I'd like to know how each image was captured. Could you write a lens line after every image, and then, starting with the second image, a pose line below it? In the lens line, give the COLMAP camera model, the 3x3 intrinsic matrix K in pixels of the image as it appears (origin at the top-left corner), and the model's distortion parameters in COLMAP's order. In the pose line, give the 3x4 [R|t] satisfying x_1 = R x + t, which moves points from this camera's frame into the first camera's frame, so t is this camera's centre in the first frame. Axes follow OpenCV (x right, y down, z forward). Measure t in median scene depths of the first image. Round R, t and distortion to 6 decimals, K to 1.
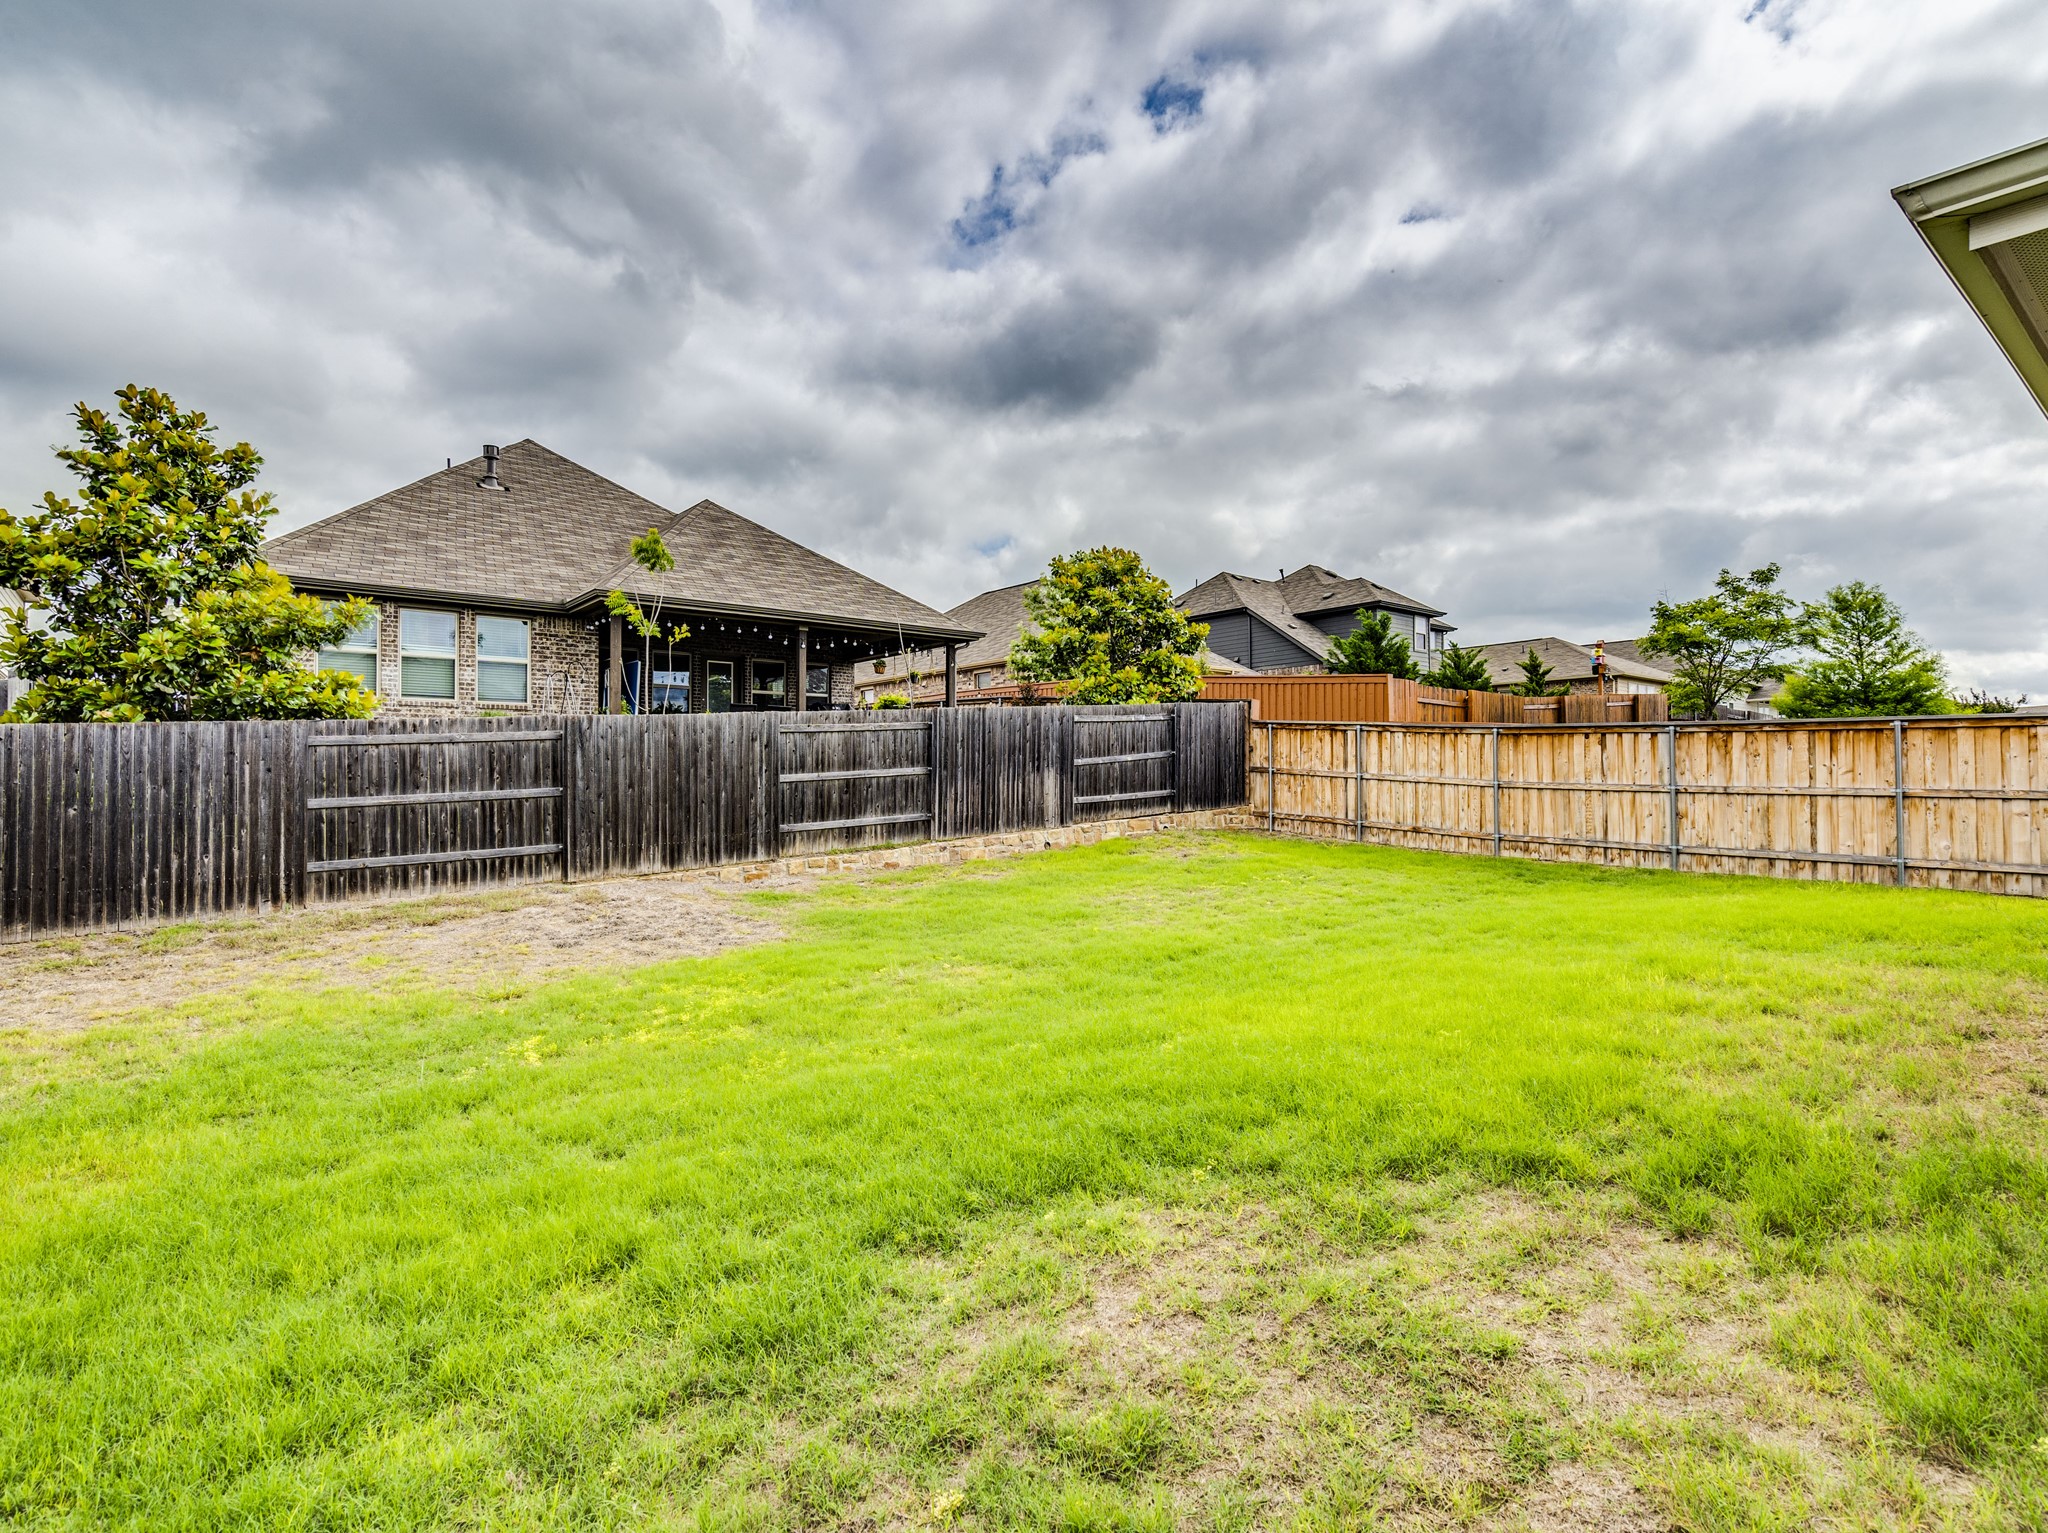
lens RADIAL K [[1060.7, 0, 1033.1], [0, 1060.7, 776.8], [0, 0, 1]] dist [-0.002141, 0.001865]
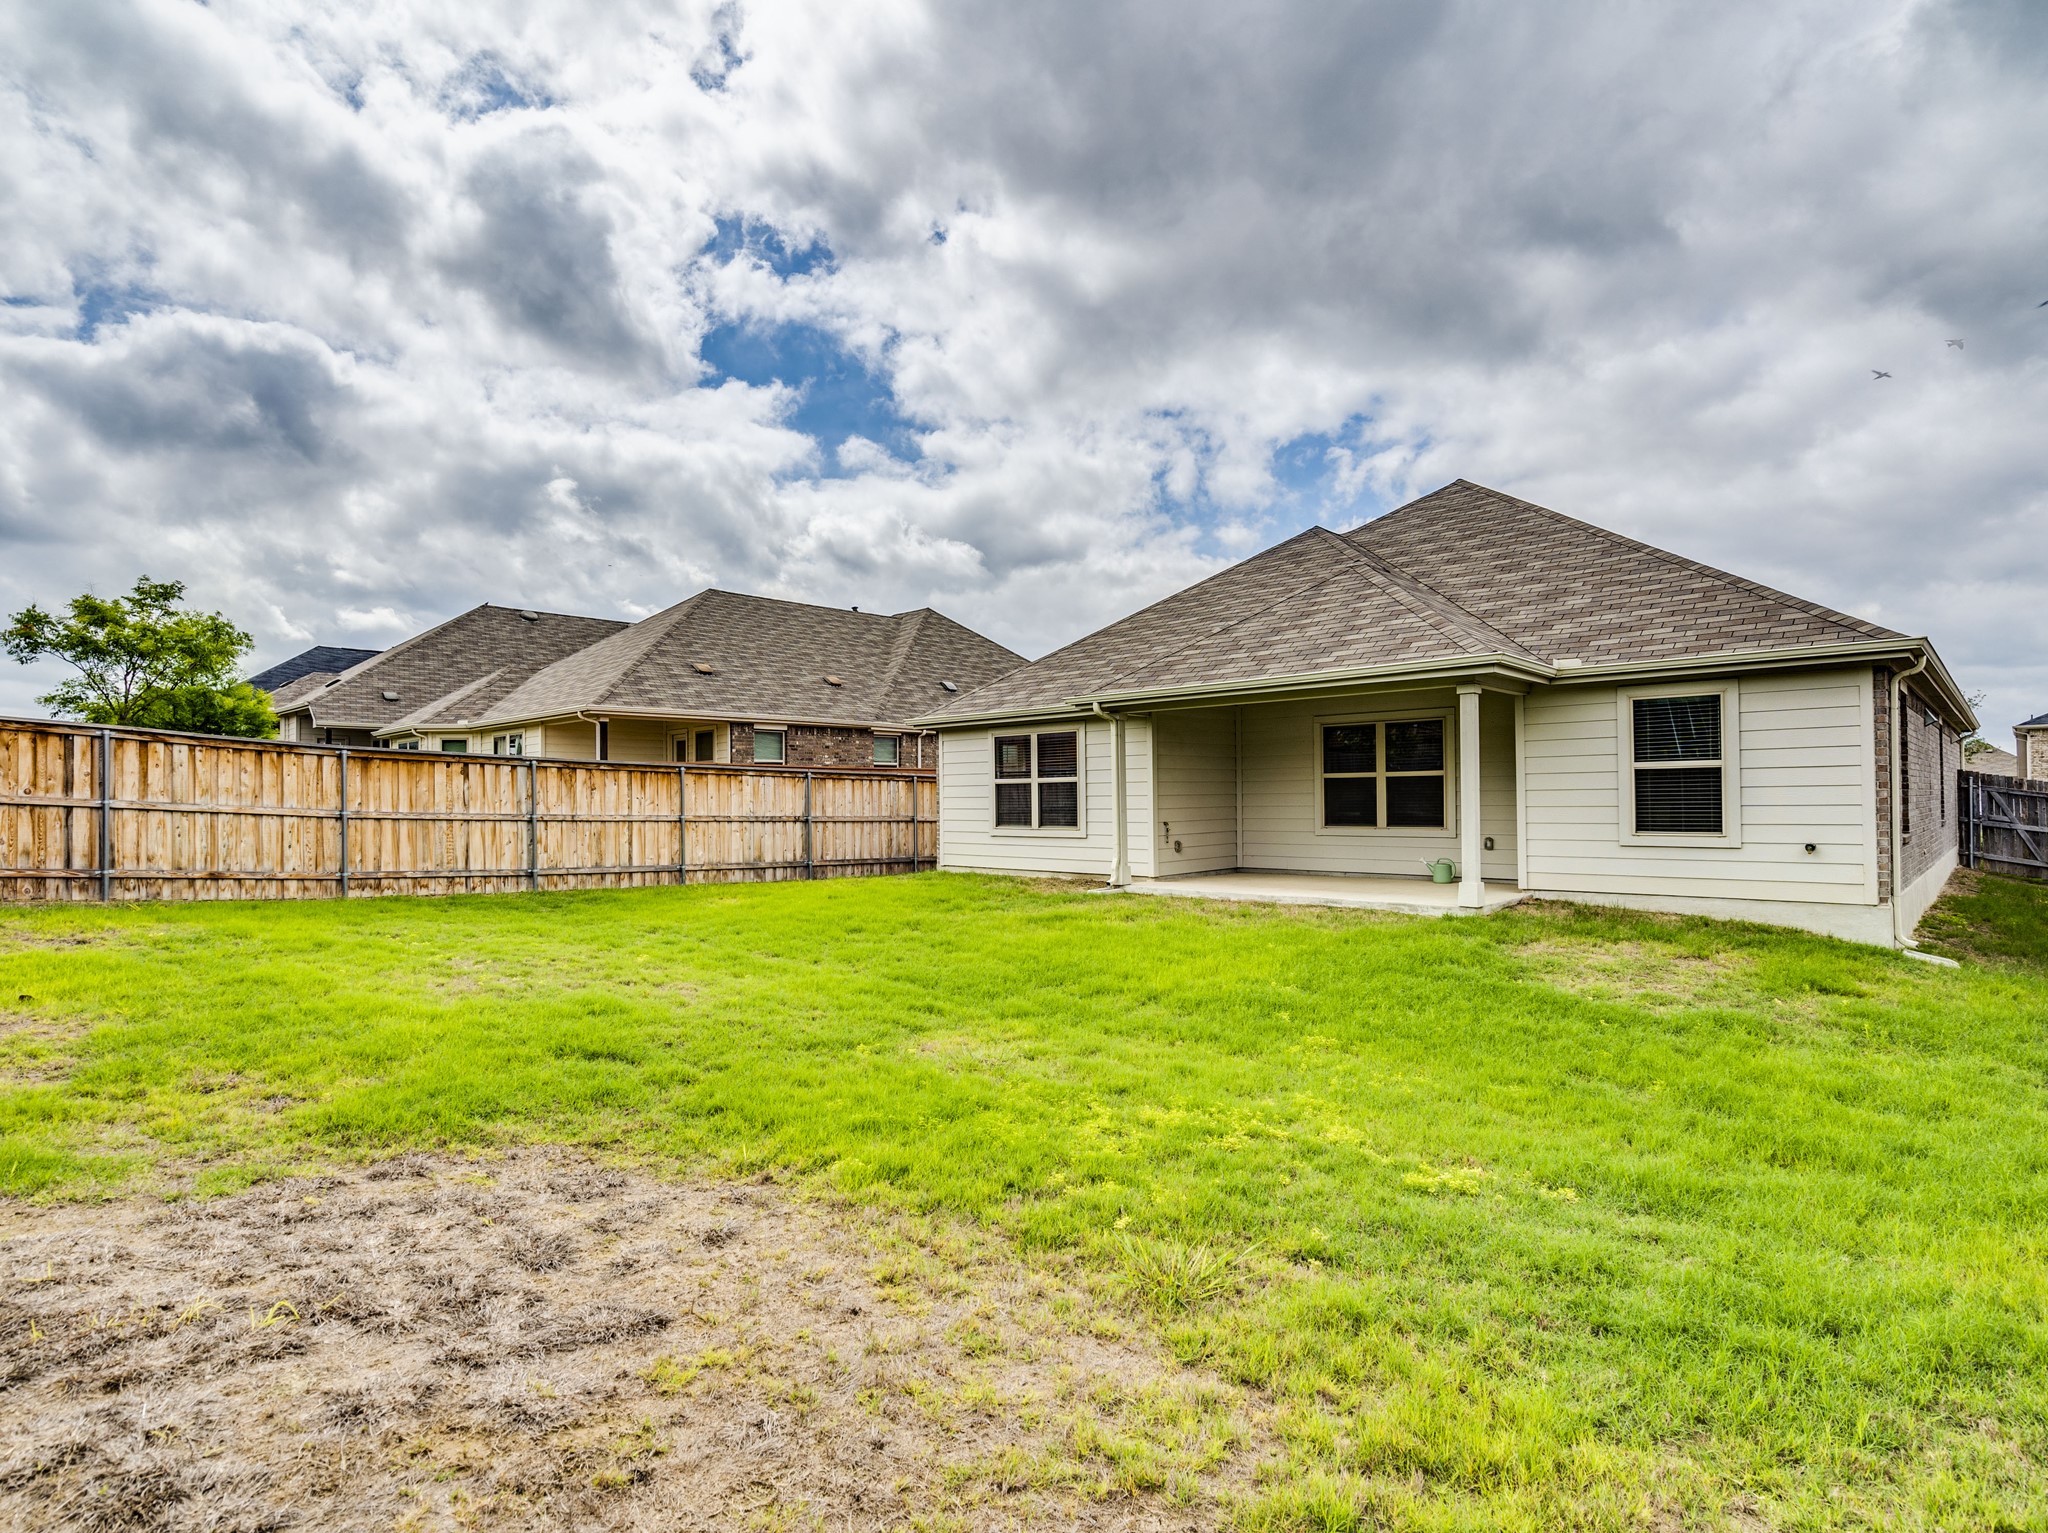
lens RADIAL K [[1060.7, 0, 1033.1], [0, 1060.7, 776.8], [0, 0, 1]] dist [-0.002141, 0.001865]
pose [[-0.121940, 0.022861, 0.992274, -0.495078], [-0.007008, 0.999690, -0.023893, -0.007348], [-0.992513, -0.009867, -0.121742, 0.551077]]
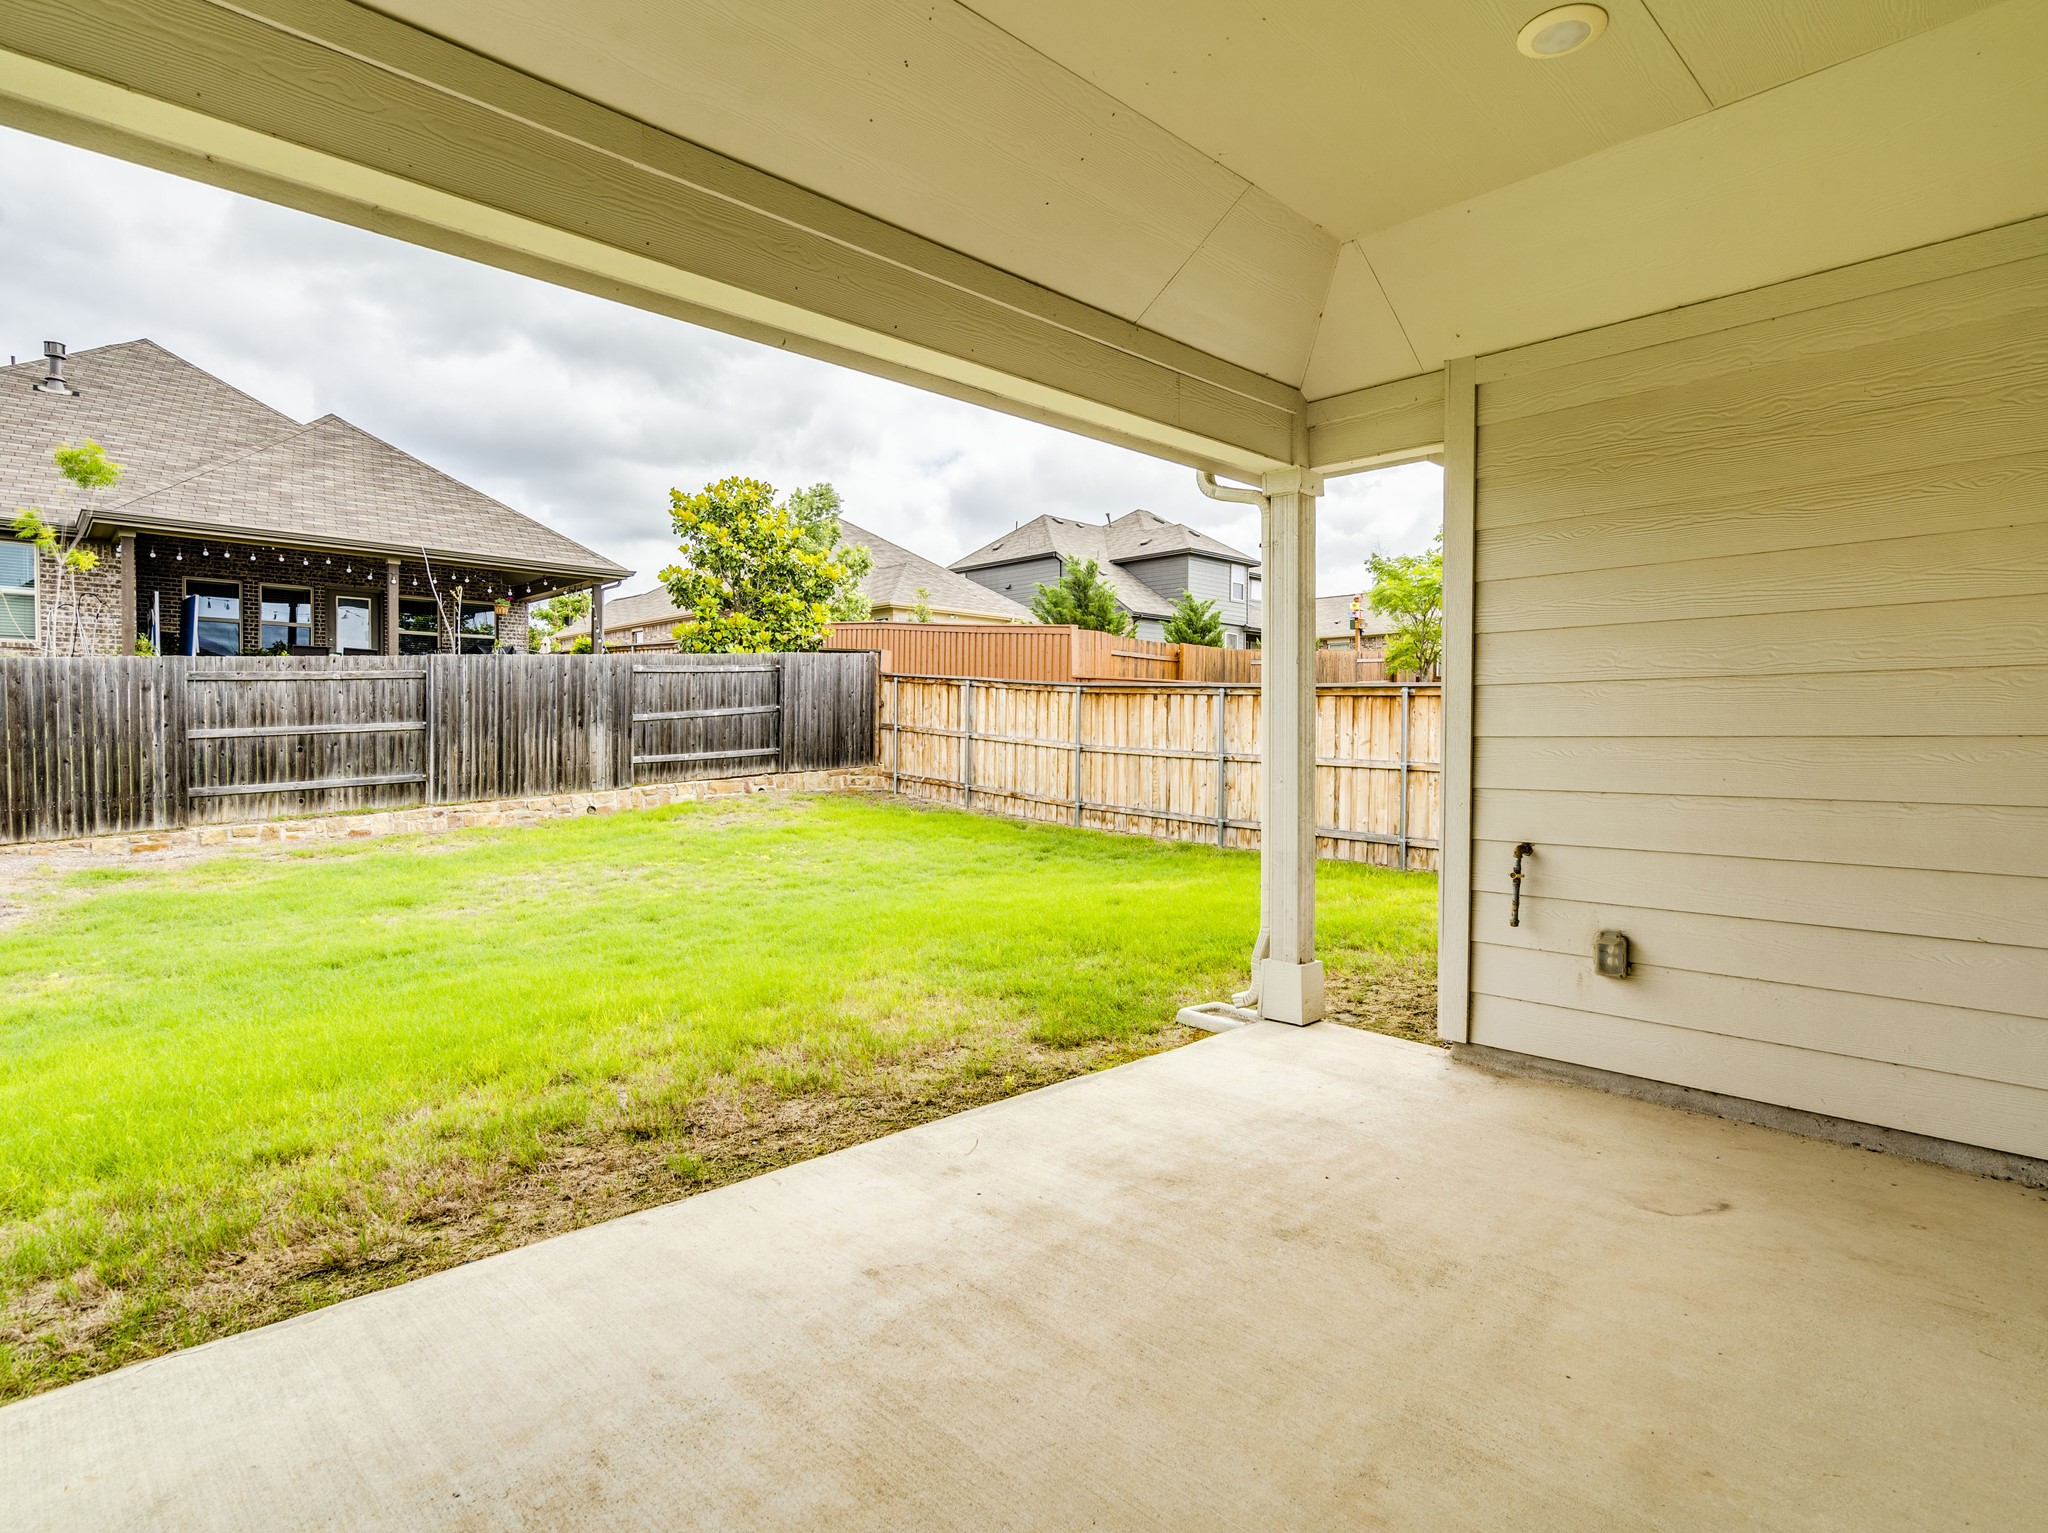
lens RADIAL K [[1080.8, 0, 1024.0], [0, 1080.8, 766.5], [0, 0, 1]] dist [-0.000980, 0.001816]
pose [[0.998046, 0.010276, 0.061630, 0.334404], [-0.012783, 0.999101, 0.040427, -0.014139], [-0.061160, -0.041136, 0.997280, 0.069200]]
